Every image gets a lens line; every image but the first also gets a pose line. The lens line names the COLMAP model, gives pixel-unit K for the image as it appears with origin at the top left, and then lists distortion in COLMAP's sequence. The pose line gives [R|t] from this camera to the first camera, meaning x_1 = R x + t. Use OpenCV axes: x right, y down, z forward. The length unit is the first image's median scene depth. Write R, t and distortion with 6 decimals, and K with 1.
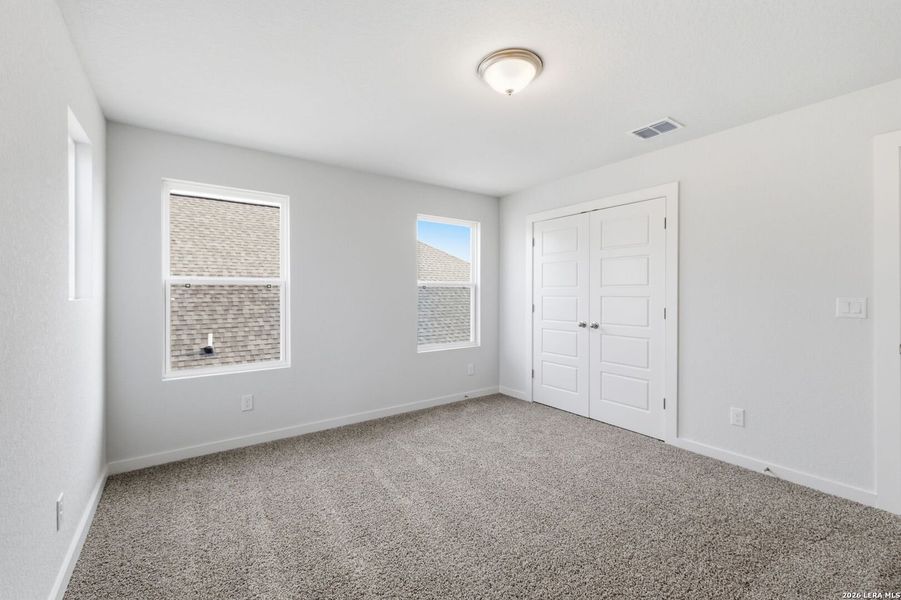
lens RADIAL K [[384.9, 0, 451.0], [0, 384.9, 291.5], [0, 0, 1]] dist [0.000695, -0.000061]
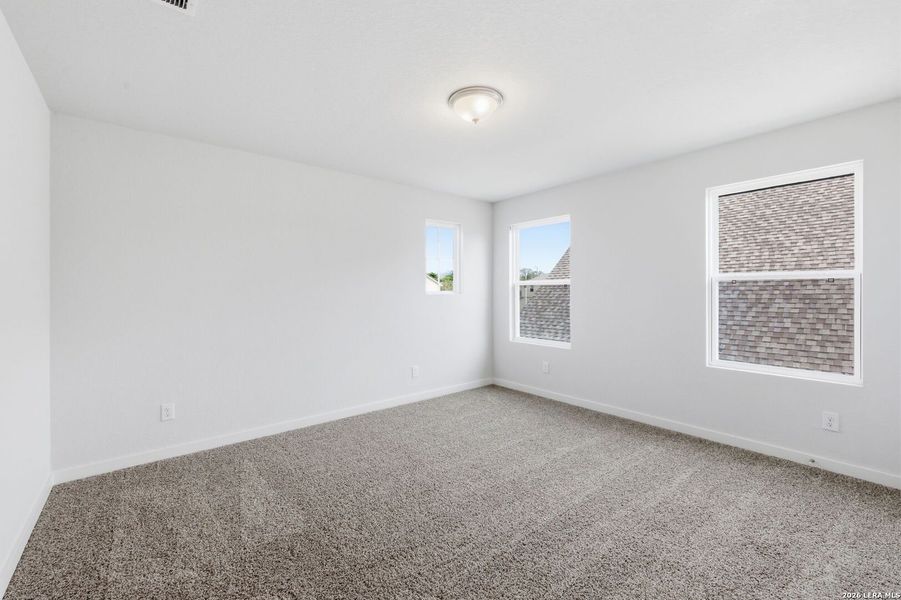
lens RADIAL K [[384.9, 0, 451.0], [0, 384.9, 291.5], [0, 0, 1]] dist [0.000695, -0.000061]
pose [[0.045751, 0.000443, -0.998953, 0.311989], [0.010412, 0.999945, 0.000920, 0.001040], [0.998899, -0.010443, 0.045744, 0.212516]]
